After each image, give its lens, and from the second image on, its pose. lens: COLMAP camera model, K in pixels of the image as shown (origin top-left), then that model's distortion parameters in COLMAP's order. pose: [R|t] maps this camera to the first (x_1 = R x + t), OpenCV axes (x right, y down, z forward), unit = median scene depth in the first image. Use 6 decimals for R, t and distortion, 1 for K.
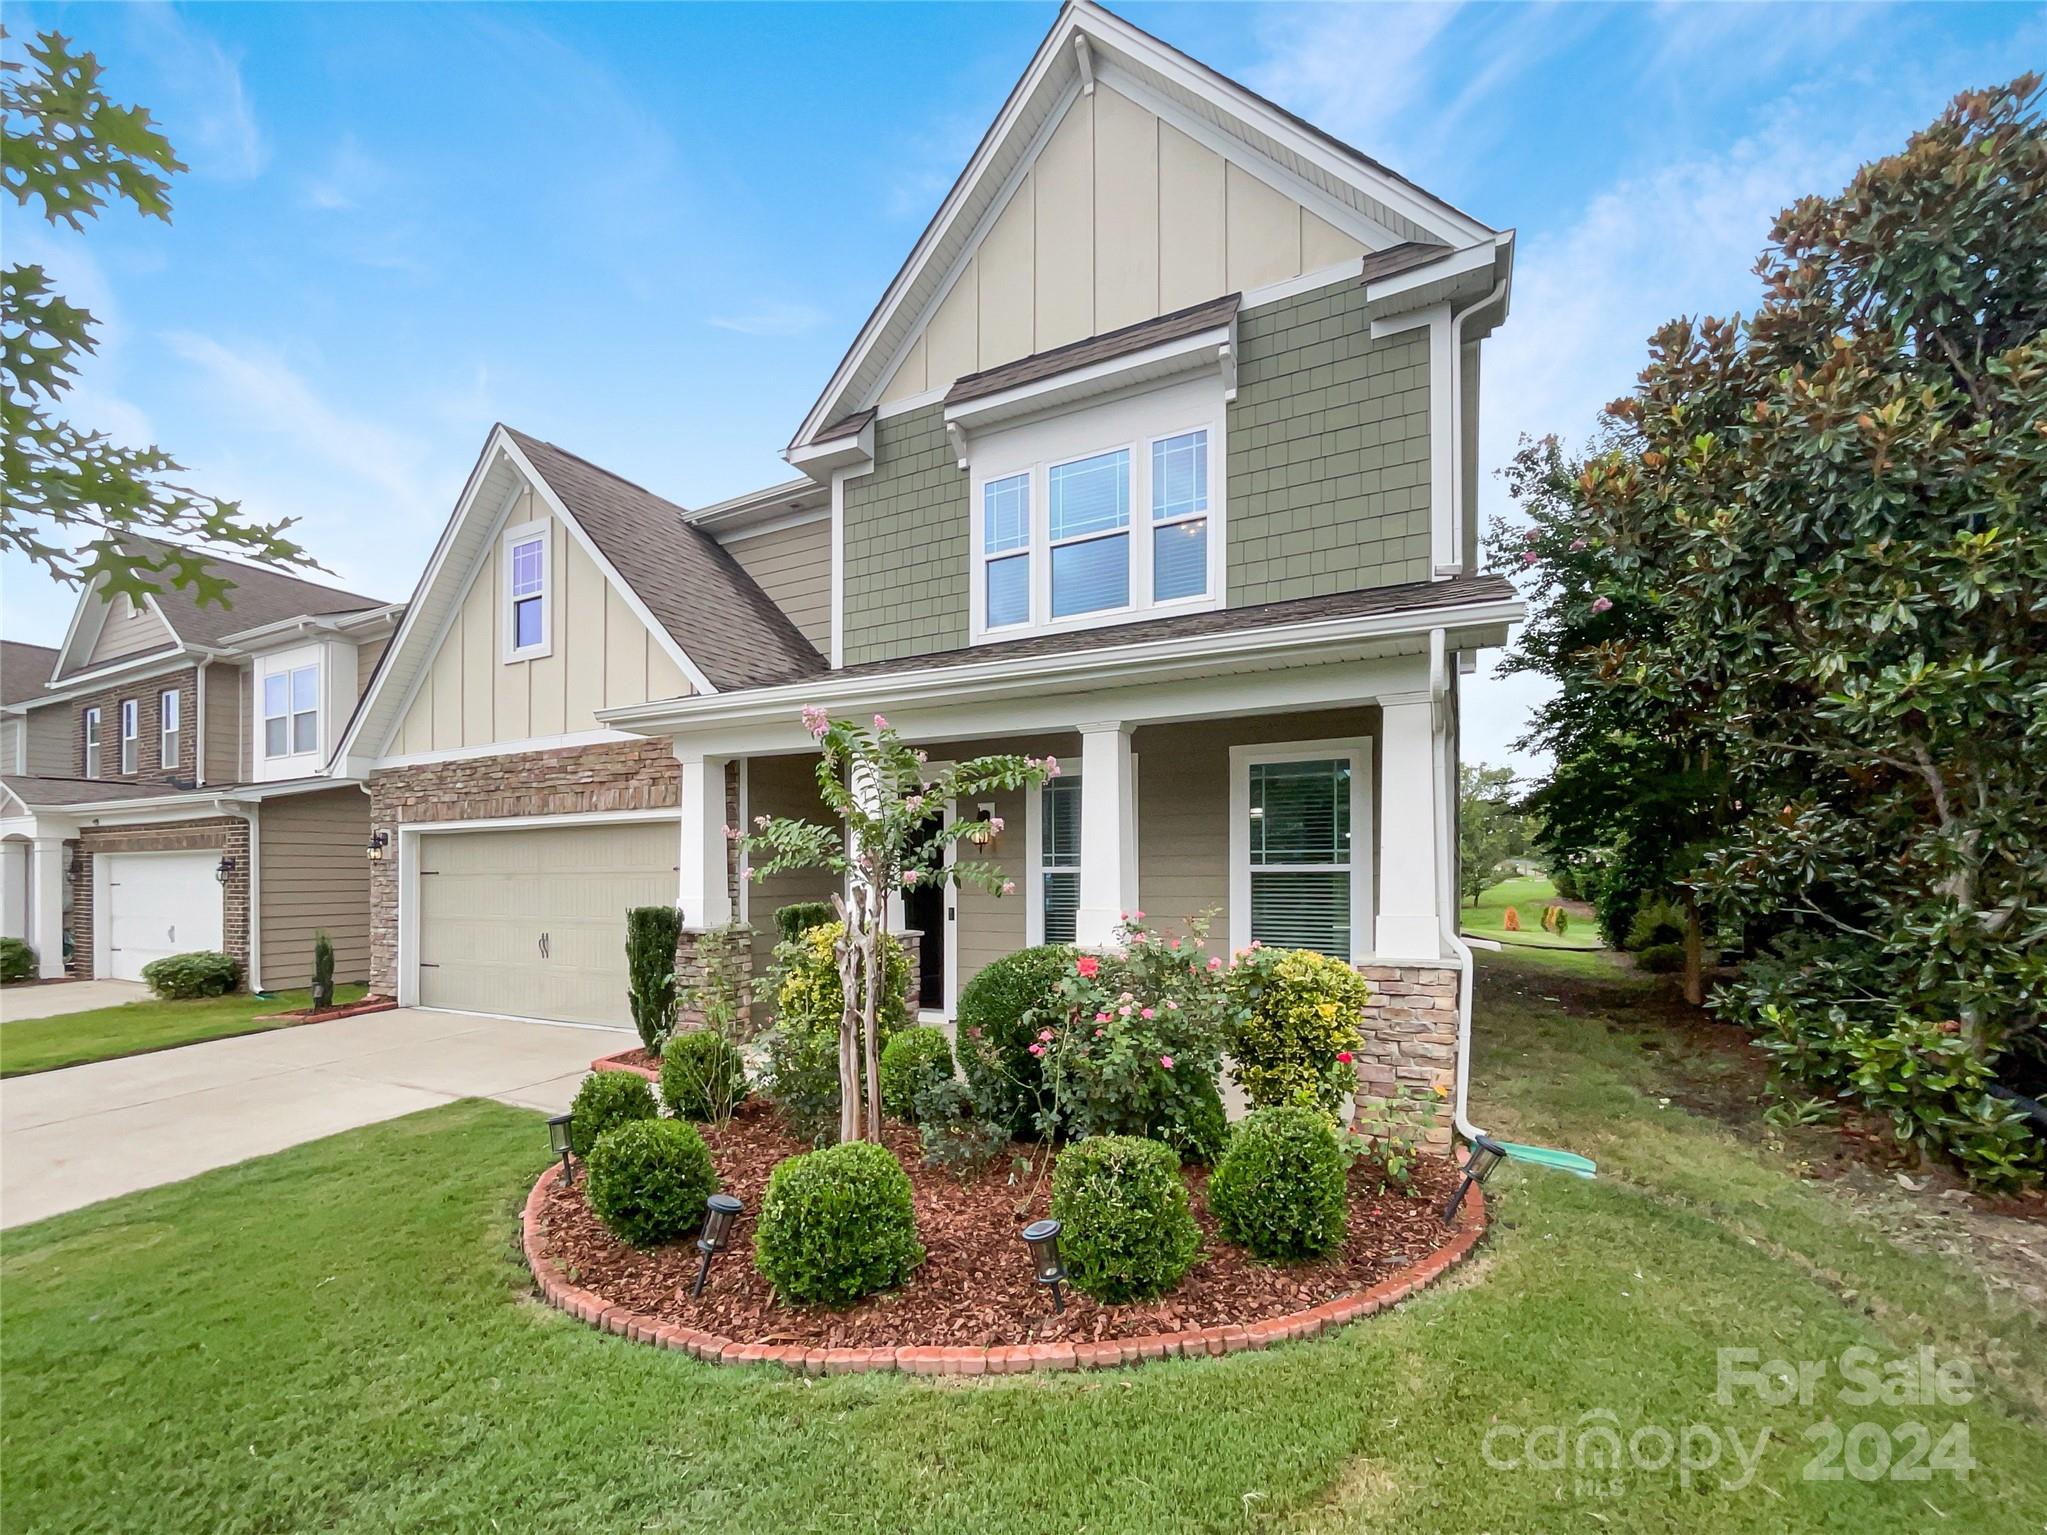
lens RADIAL K [[821.0, 0, 955.6], [0, 821.0, 728.1], [0, 0, 1]] dist [-0.000777, 0.000016]
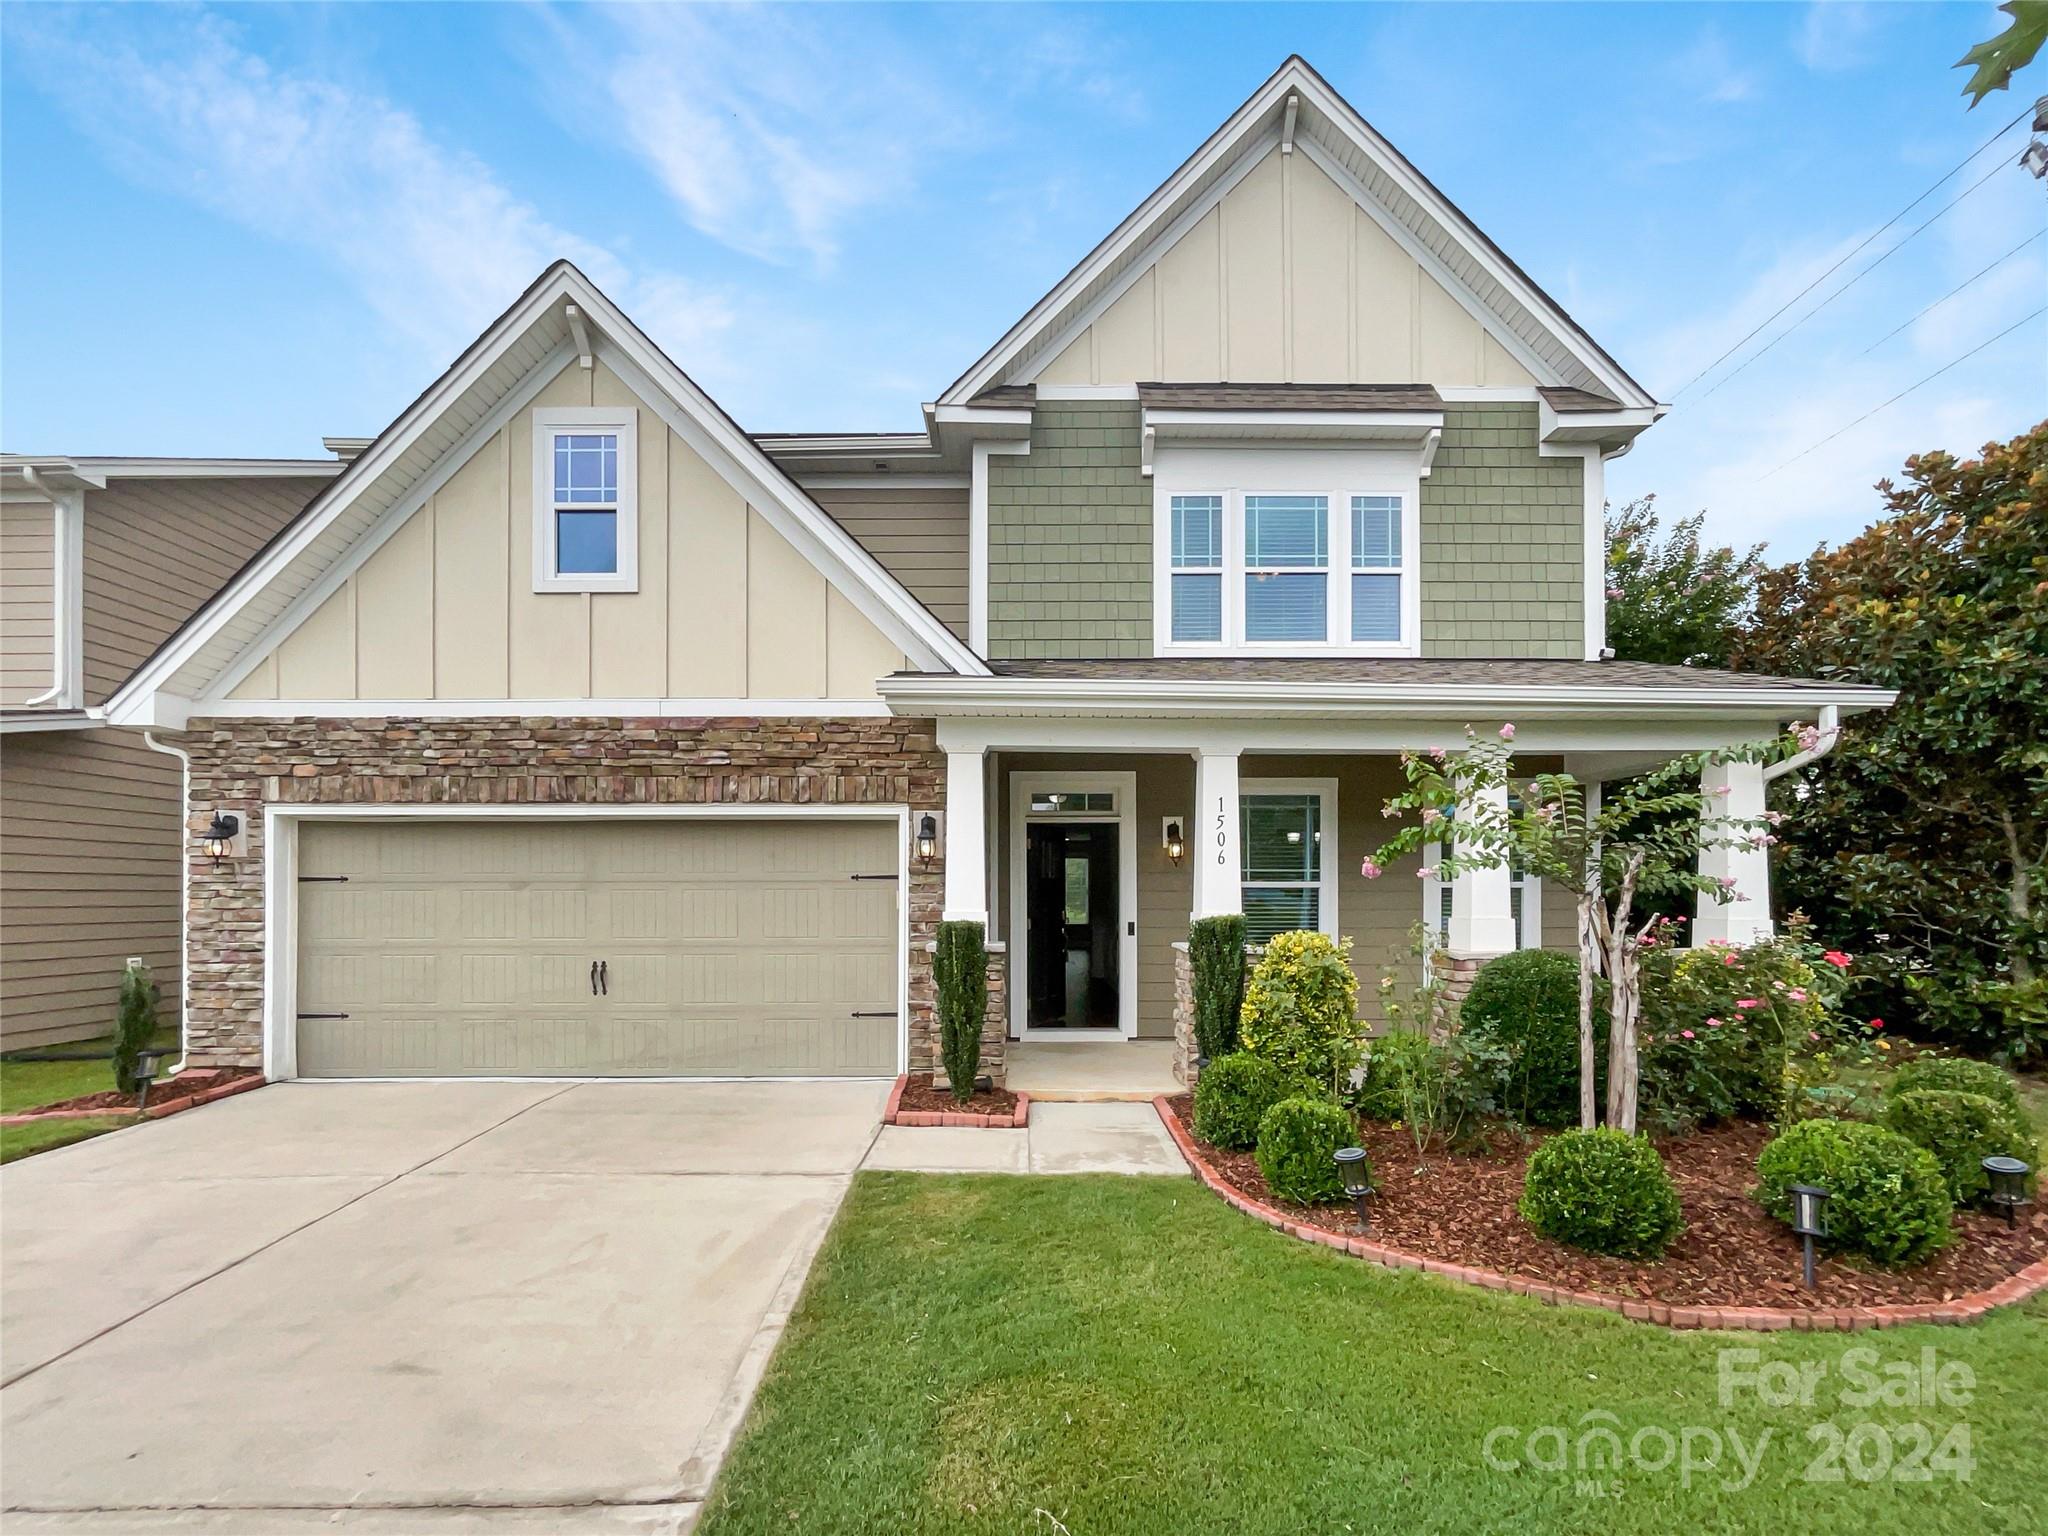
lens RADIAL K [[837.7, 0, 1024.9], [0, 837.7, 751.7], [0, 0, 1]] dist [0.000432, 0.000017]
pose [[0.890985, 0.084370, 0.446125, -0.560264], [-0.086500, 0.996129, -0.015631, 0.042292], [-0.445717, -0.024663, 0.894834, 0.166968]]
